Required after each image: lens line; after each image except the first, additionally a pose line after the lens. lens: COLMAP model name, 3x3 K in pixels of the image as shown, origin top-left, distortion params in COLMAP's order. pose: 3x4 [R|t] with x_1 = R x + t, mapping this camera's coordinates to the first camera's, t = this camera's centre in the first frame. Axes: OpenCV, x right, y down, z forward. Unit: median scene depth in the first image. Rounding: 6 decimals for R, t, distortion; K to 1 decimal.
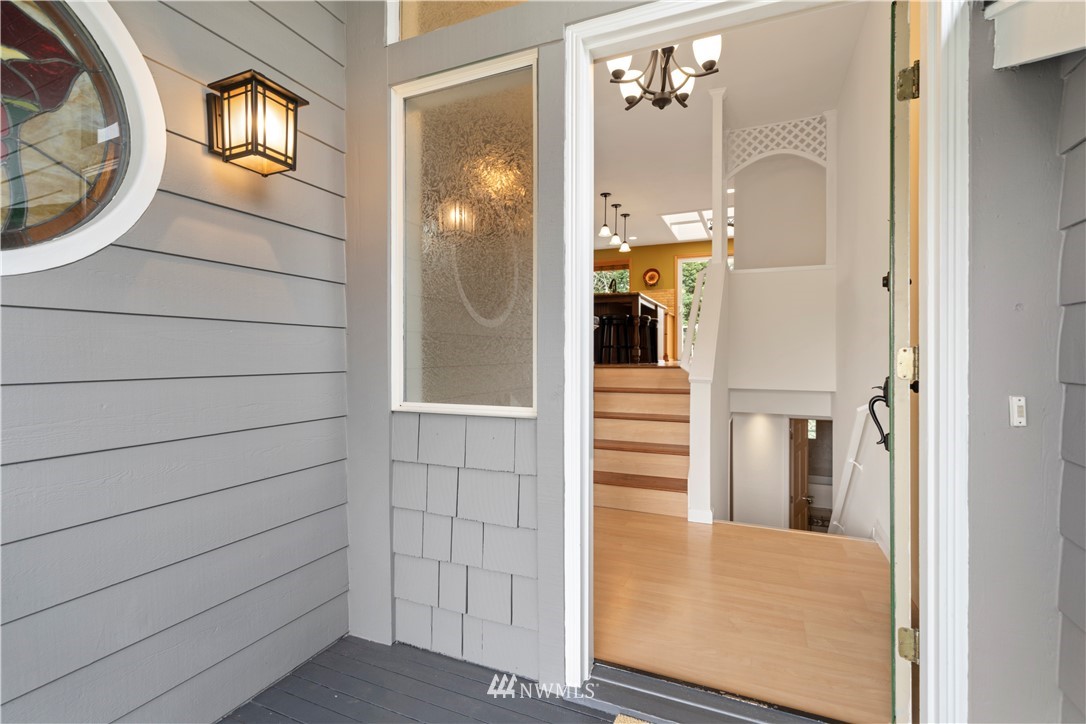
lens RADIAL K [[491.5, 0, 543.0], [0, 491.5, 362.0], [0, 0, 1]] dist [0.001784, 0.000045]
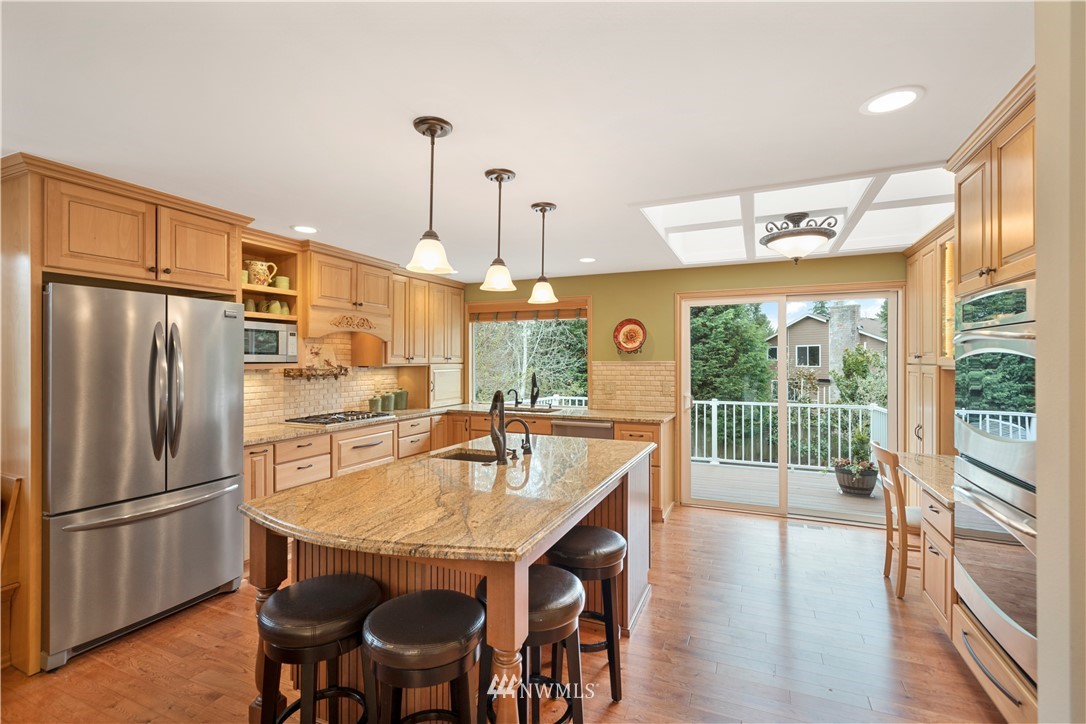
lens RADIAL K [[491.5, 0, 543.0], [0, 491.5, 362.0], [0, 0, 1]] dist [0.001784, 0.000045]
pose [[1.000000, -0.000092, 0.000740, 0.136838], [0.000100, 0.999931, -0.011746, -0.145058], [-0.000739, 0.011746, 0.999931, 0.517572]]
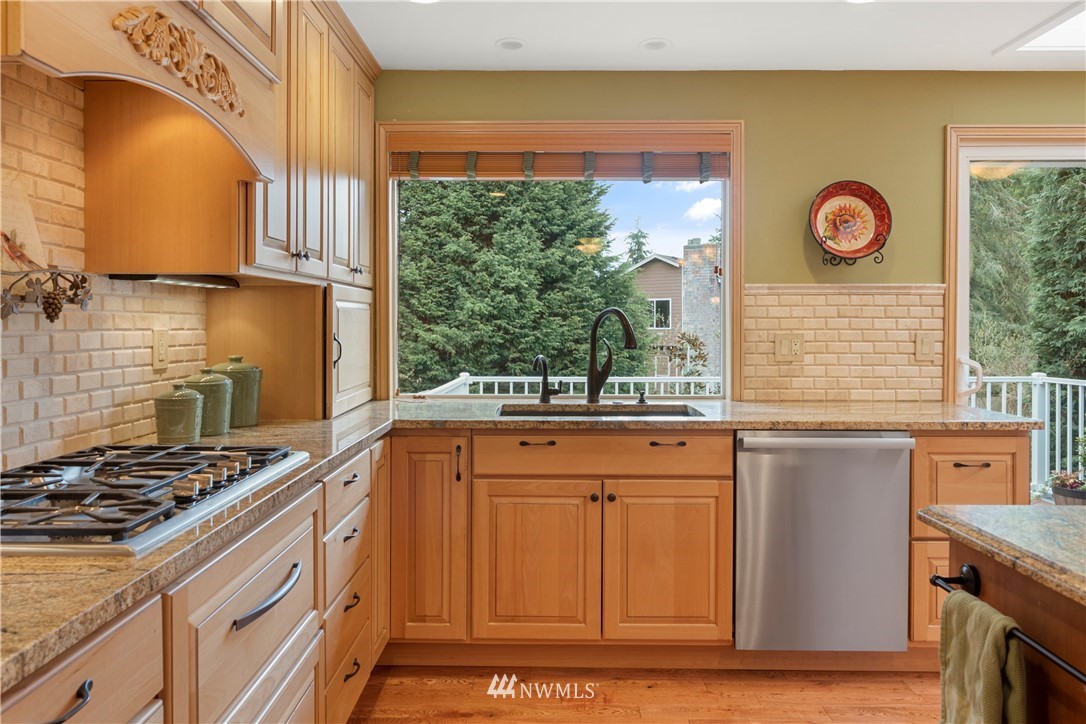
lens RADIAL K [[750.9, 0, 542.3], [0, 750.9, 333.2], [0, 0, 1]] dist [0.011712, 0.000007]
pose [[0.918062, -0.003654, 0.396420, -0.026198], [0.004413, 0.999990, -0.001002, -0.130063], [-0.396412, 0.002670, 0.918069, 0.785841]]
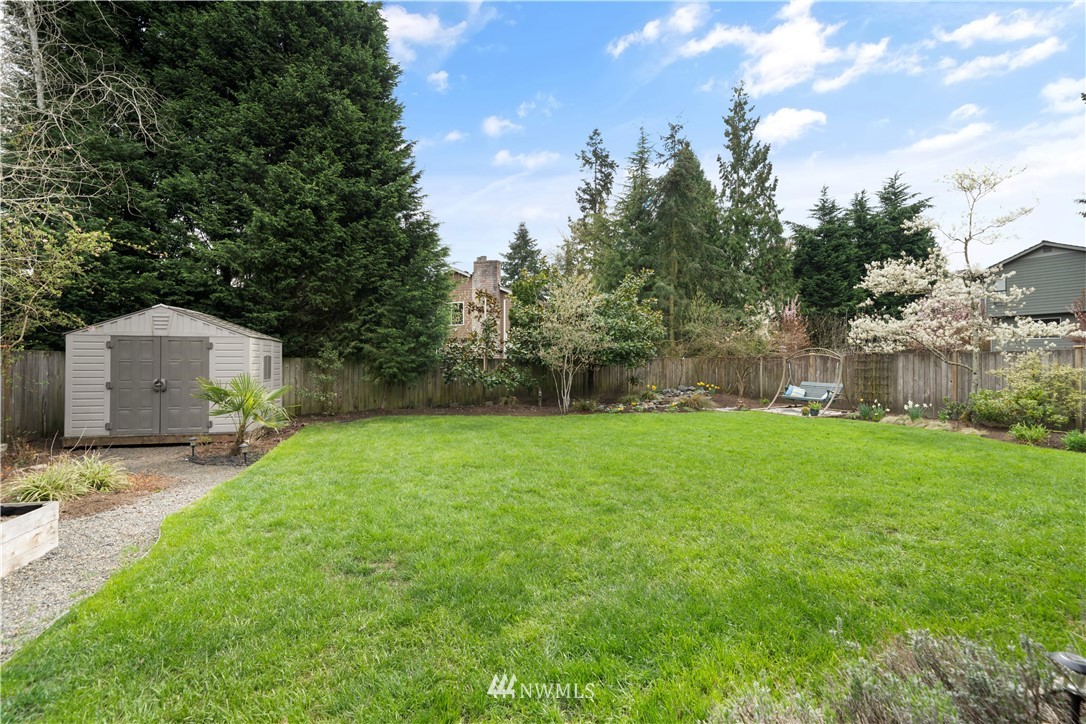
lens RADIAL K [[494.9, 0, 550.1], [0, 494.9, 362.7], [0, 0, 1]] dist [-0.000118, -0.000062]
pose [[0.724493, 0.003332, 0.689274, 0.257303], [-0.001969, 0.999994, -0.002765, 0.143441], [-0.689279, 0.000646, 0.724495, 1.292649]]
